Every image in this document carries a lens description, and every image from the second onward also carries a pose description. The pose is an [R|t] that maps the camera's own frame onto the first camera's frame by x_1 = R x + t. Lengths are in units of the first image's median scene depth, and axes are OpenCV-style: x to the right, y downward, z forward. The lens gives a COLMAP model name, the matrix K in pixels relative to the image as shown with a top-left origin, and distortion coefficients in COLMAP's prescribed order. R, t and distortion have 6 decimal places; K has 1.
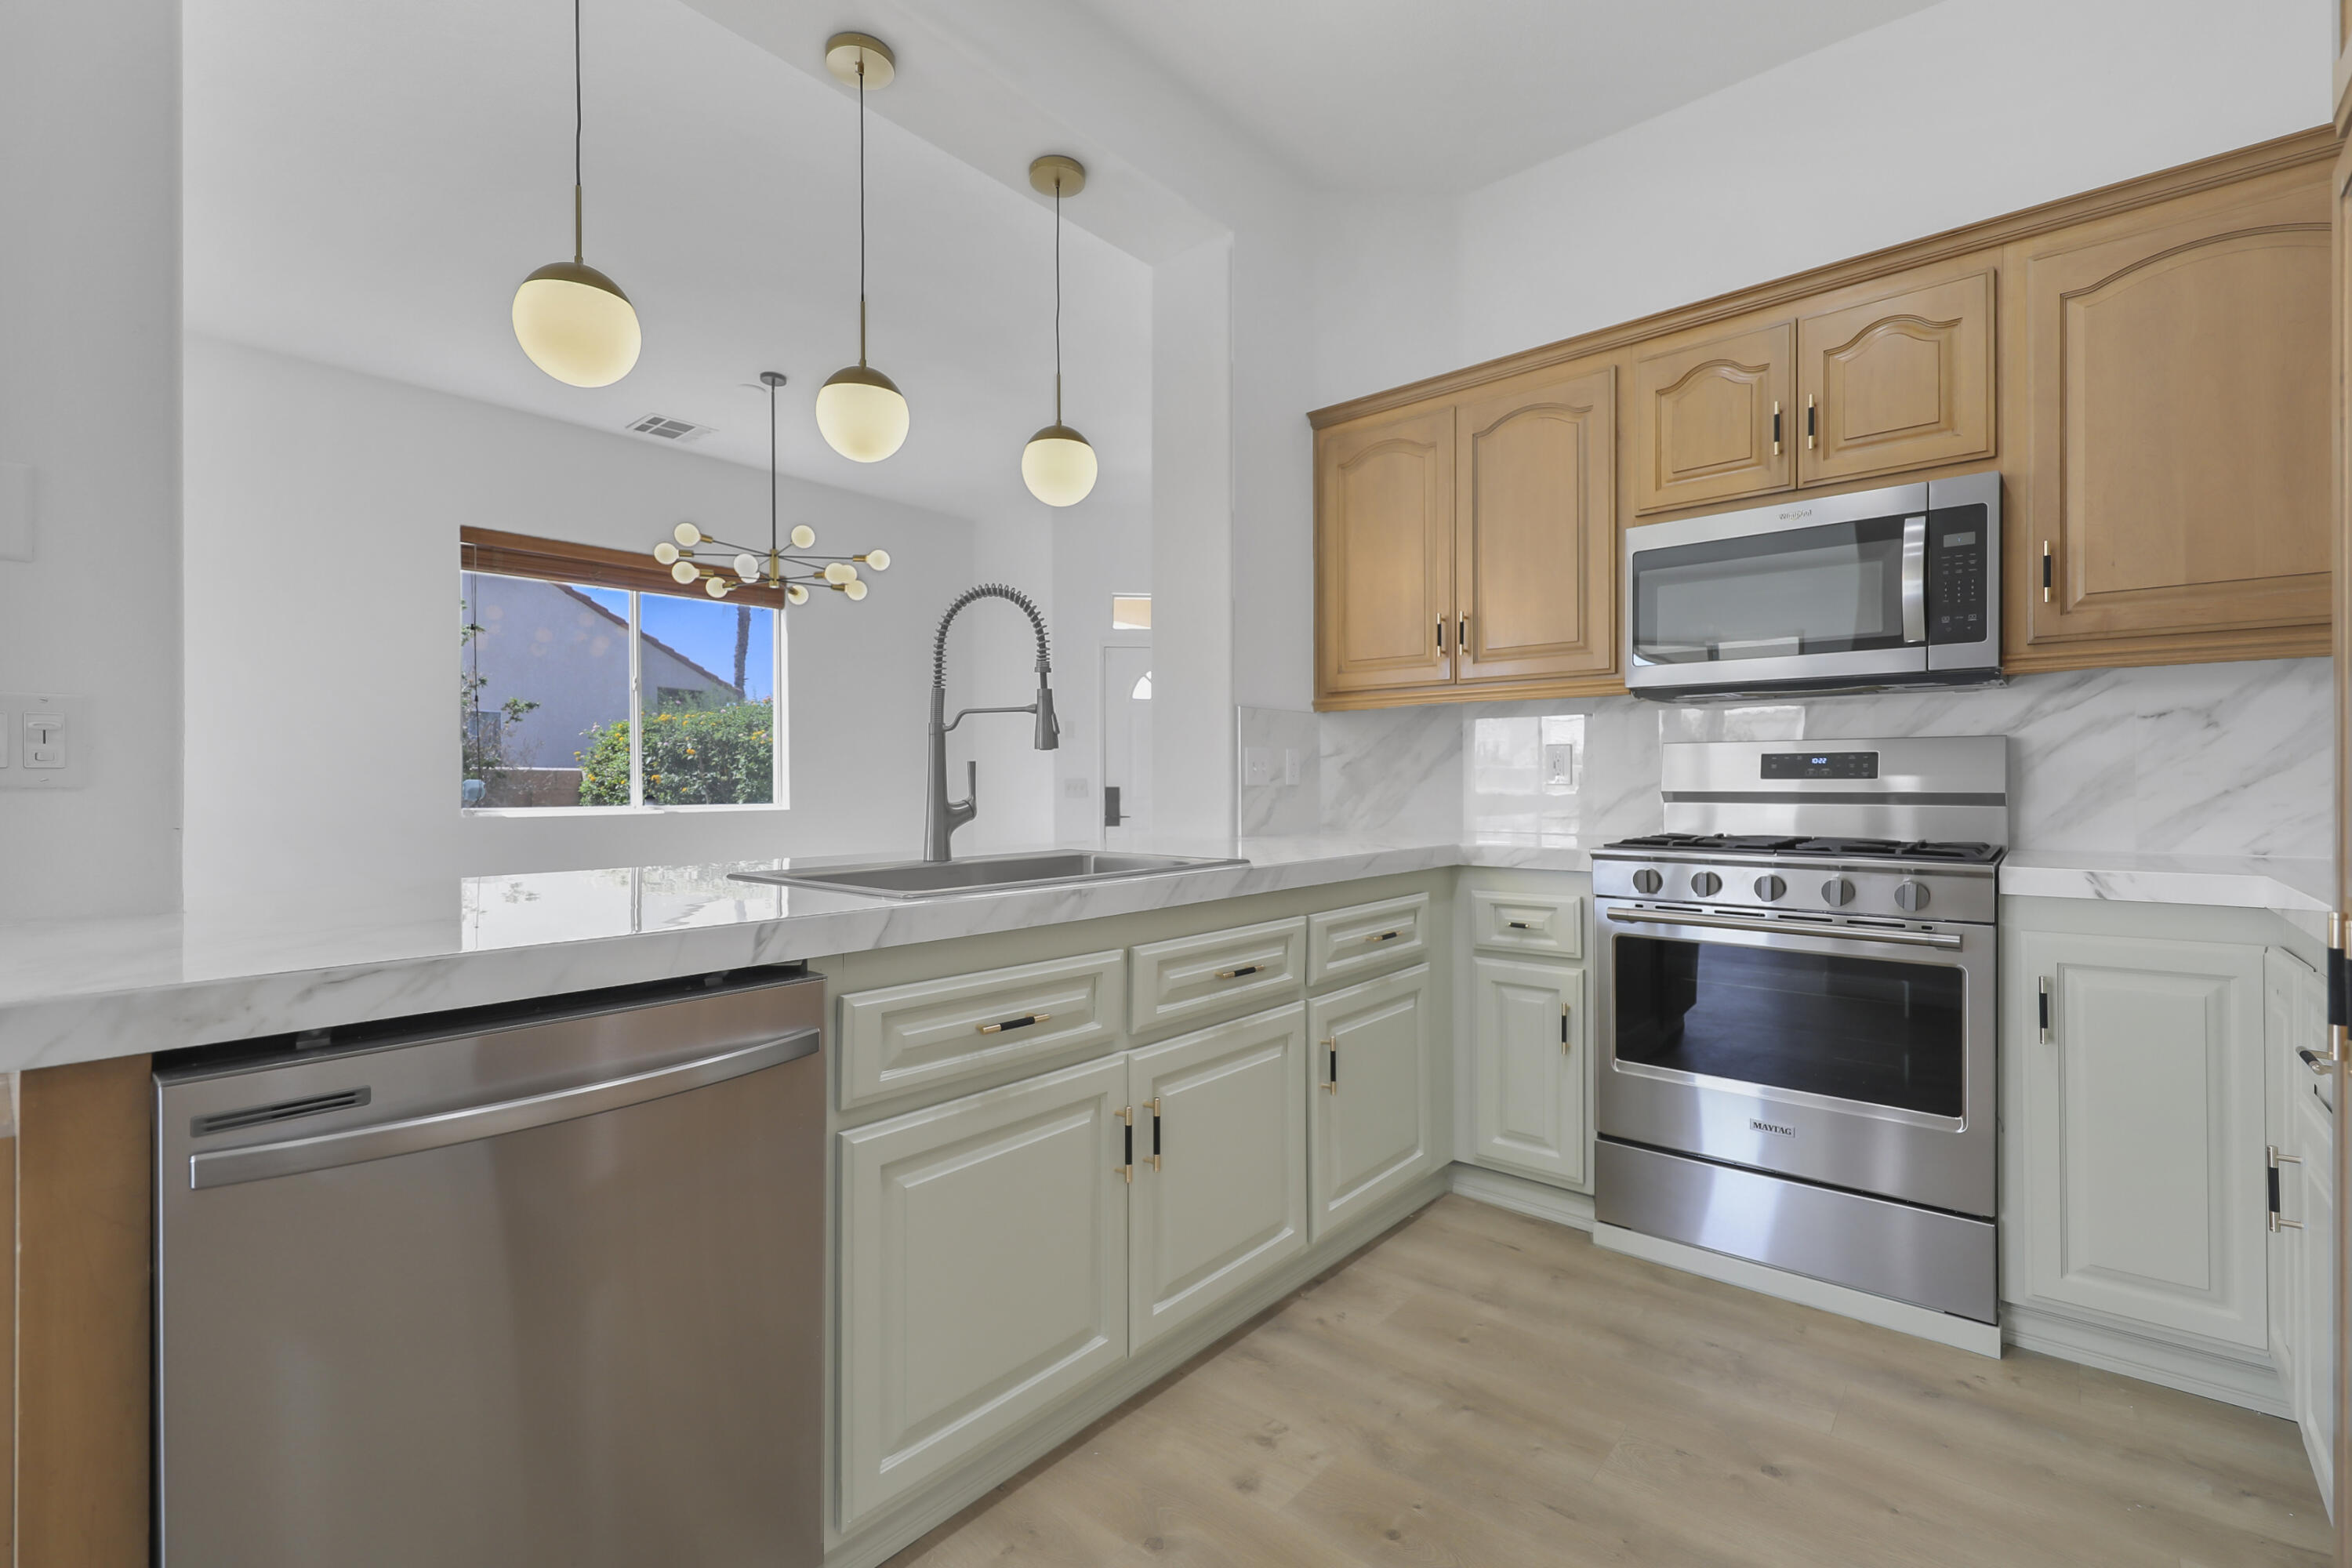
lens RADIAL K [[1029.8, 0, 1177.8], [0, 1029.8, 781.6], [0, 0, 1]] dist [0.001036, -0.000879]
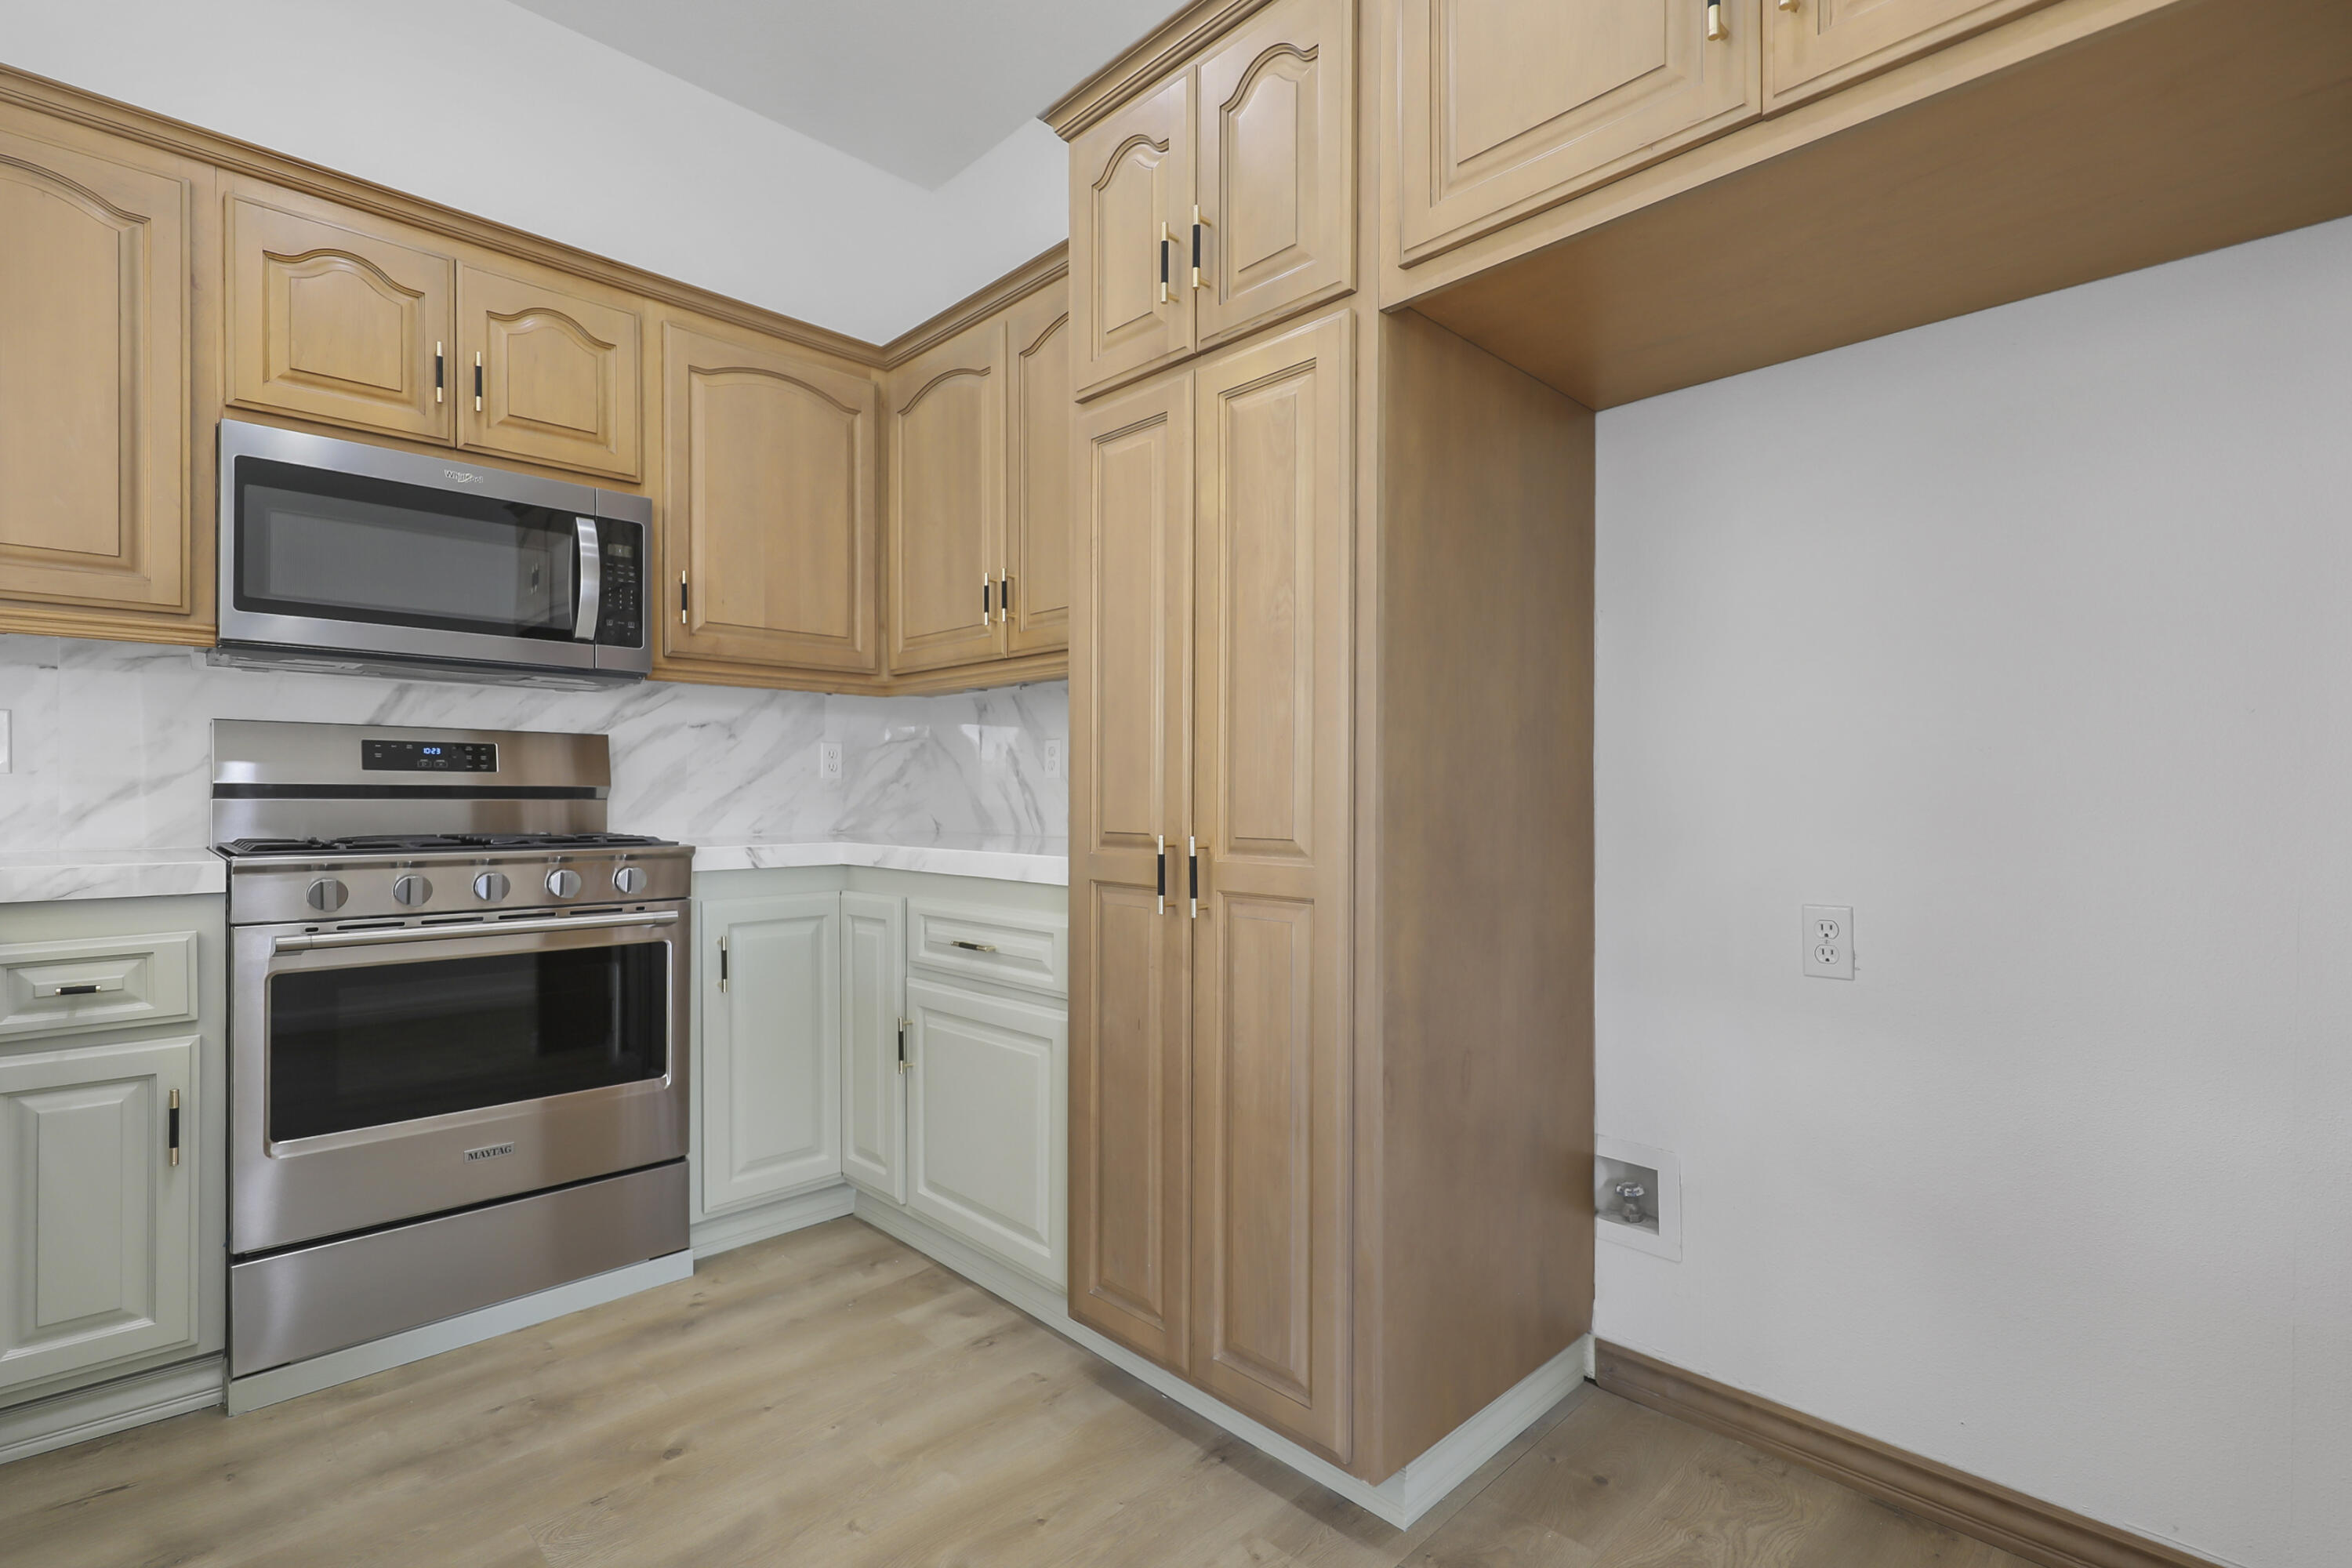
lens RADIAL K [[1105.8, 0, 1172.3], [0, 1105.8, 800.4], [0, 0, 1]] dist [-0.002688, -0.000335]
pose [[0.071173, 0.001197, 0.997463, -0.353514], [-0.002795, 0.999996, -0.001000, 0.026358], [-0.997460, -0.002717, 0.071176, 0.337978]]
